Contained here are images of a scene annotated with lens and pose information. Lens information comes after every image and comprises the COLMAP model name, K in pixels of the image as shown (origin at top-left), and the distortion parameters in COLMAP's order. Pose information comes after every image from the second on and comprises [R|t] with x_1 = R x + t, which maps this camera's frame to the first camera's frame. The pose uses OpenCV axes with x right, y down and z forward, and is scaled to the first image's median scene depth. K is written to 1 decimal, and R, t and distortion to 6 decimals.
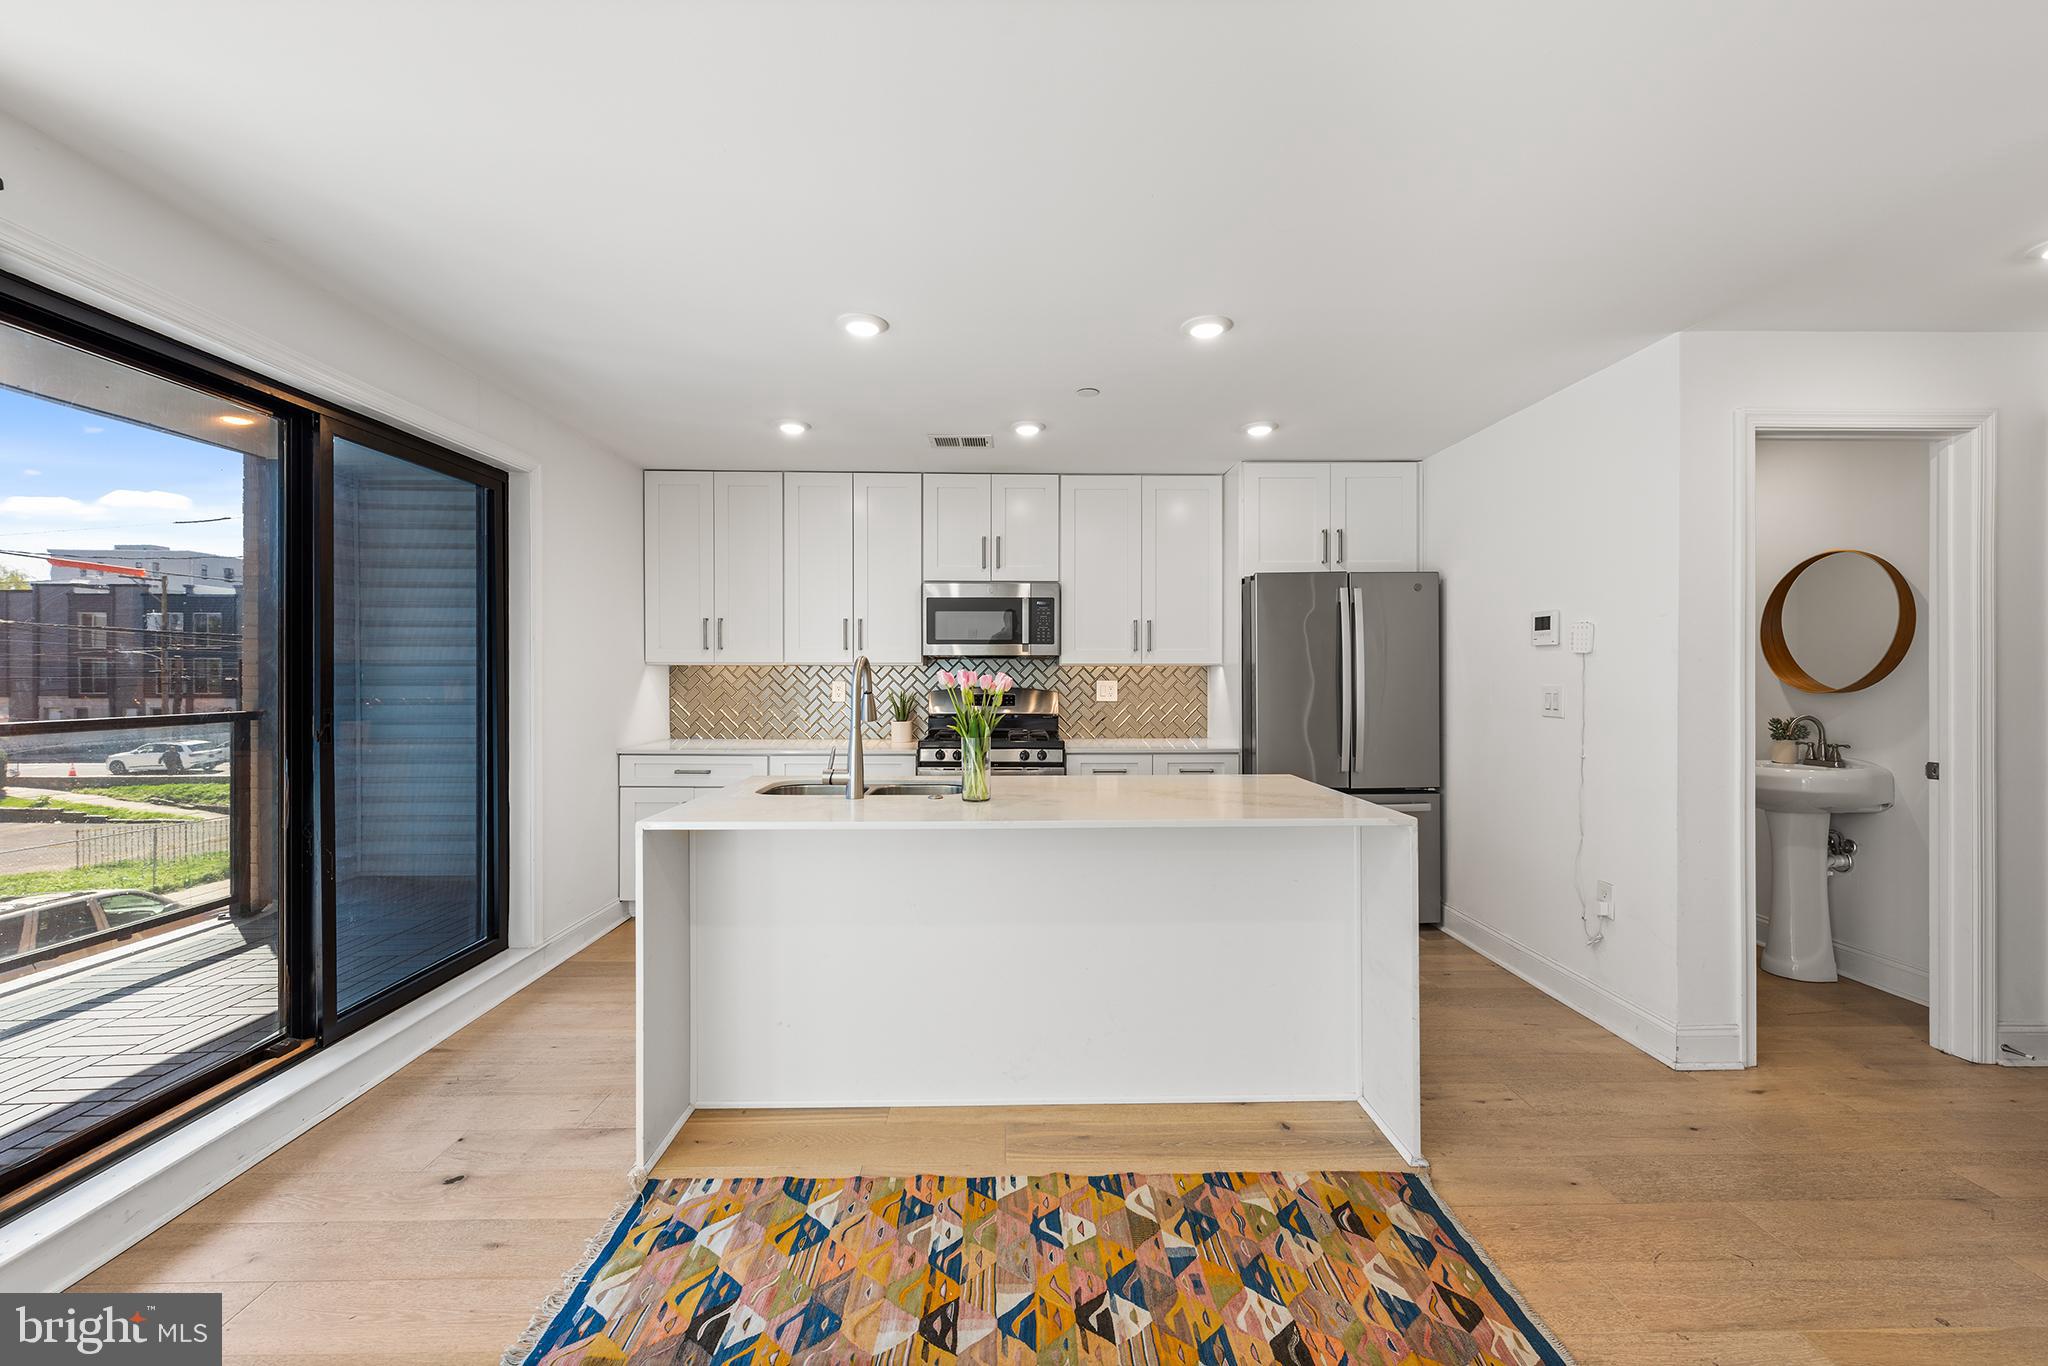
lens RADIAL K [[810.6, 0, 1026.5], [0, 810.6, 682.3], [0, 0, 1]] dist [0.011502, -0.003762]
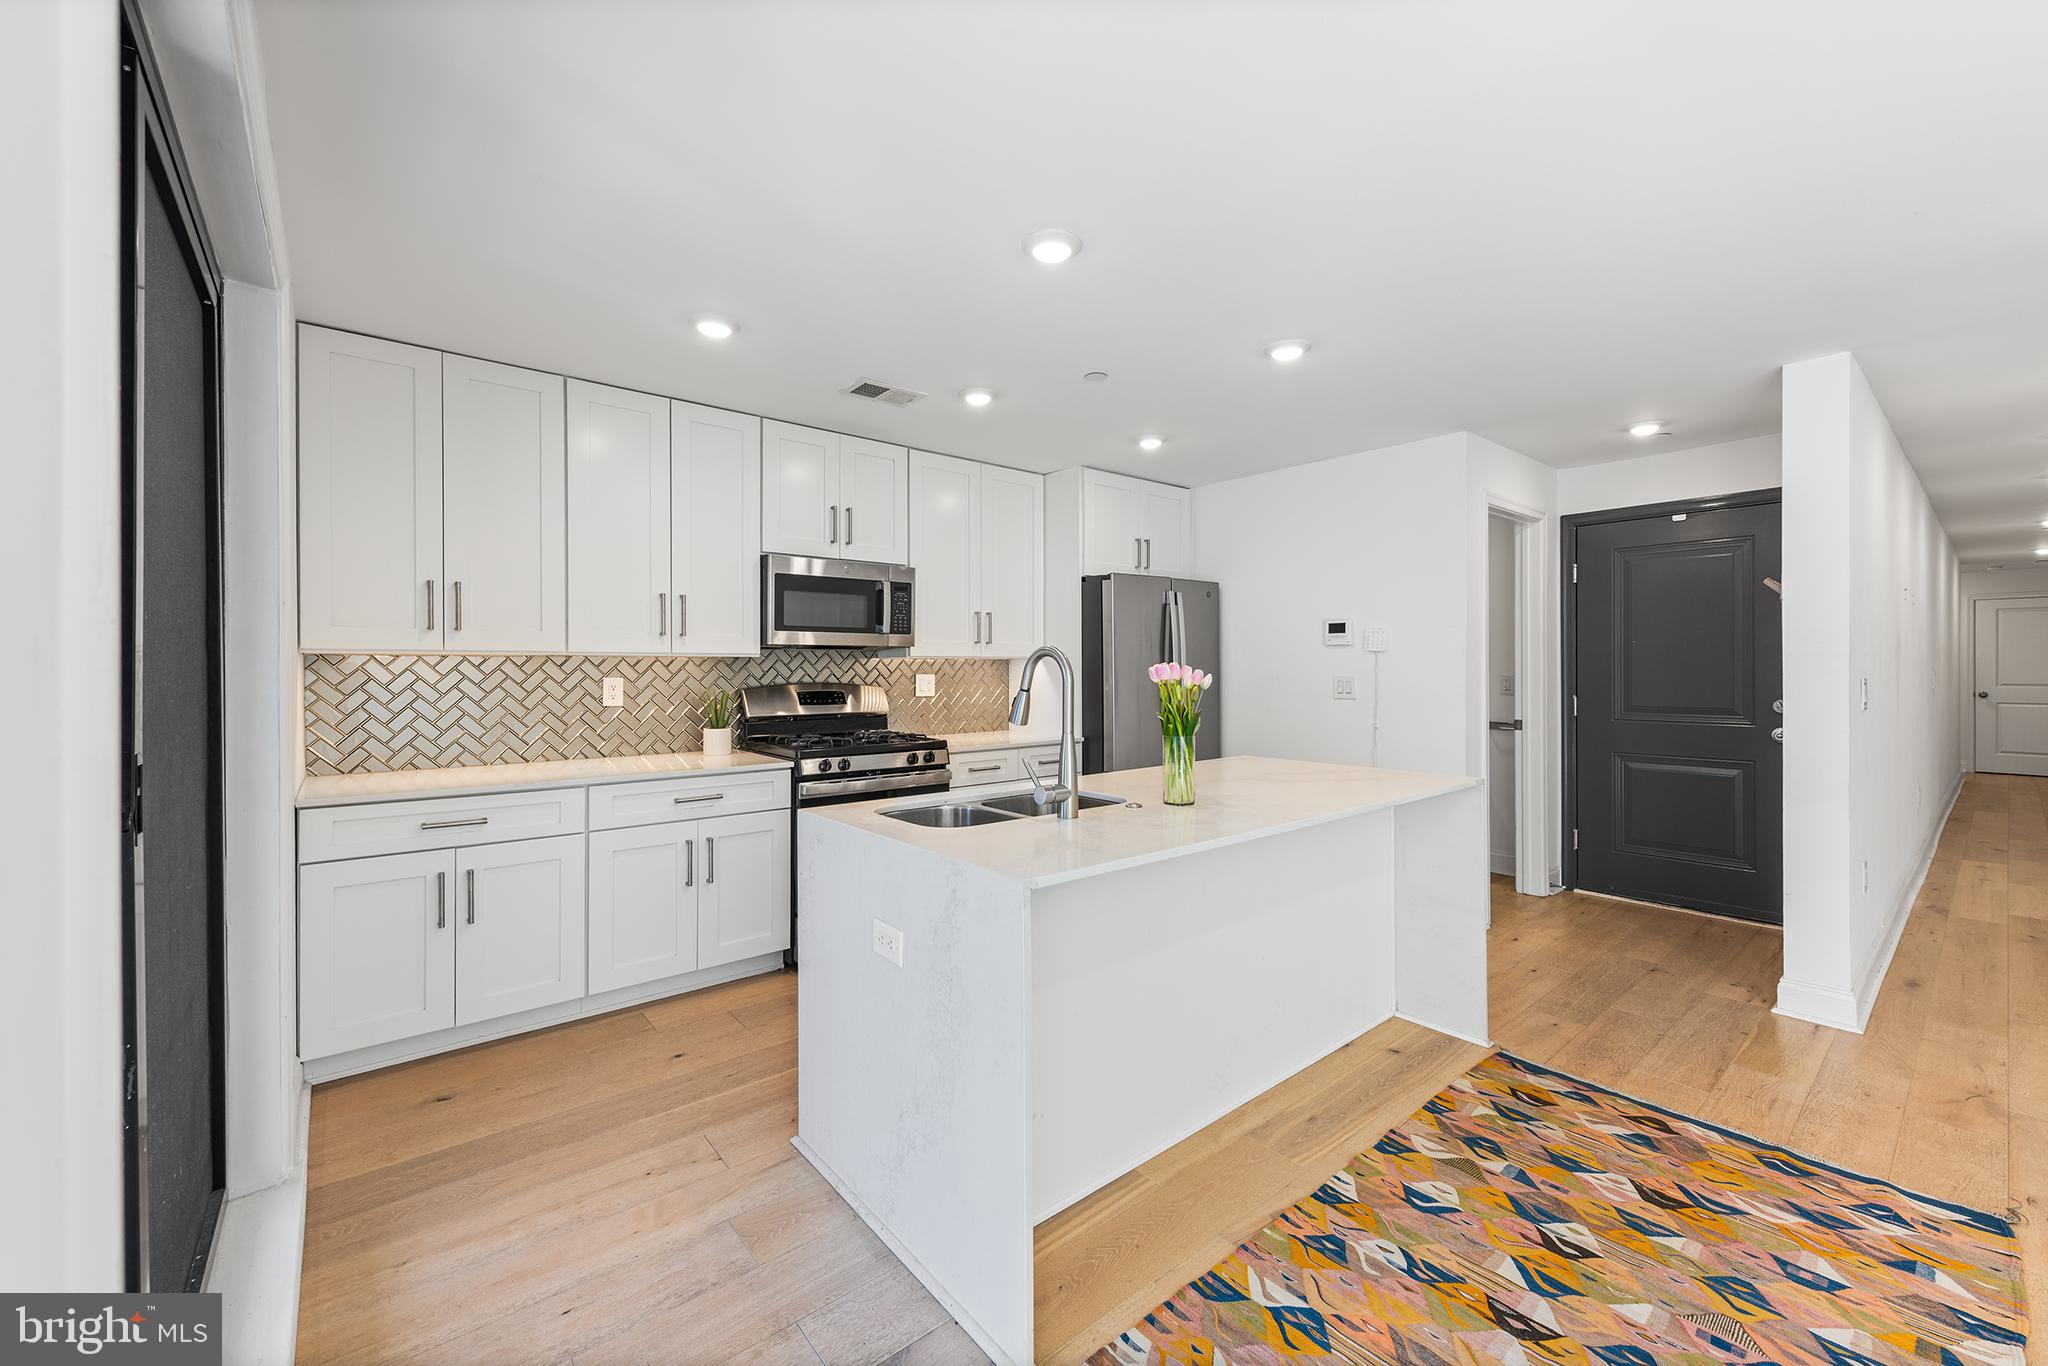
lens RADIAL K [[810.6, 0, 1027.7], [0, 810.6, 666.5], [0, 0, 1]] dist [0.011502, -0.003762]
pose [[0.781754, -0.002583, 0.623582, -0.813373], [0.008444, 0.999944, -0.006443, -0.007341], [-0.623530, 0.010302, 0.781732, 0.398431]]
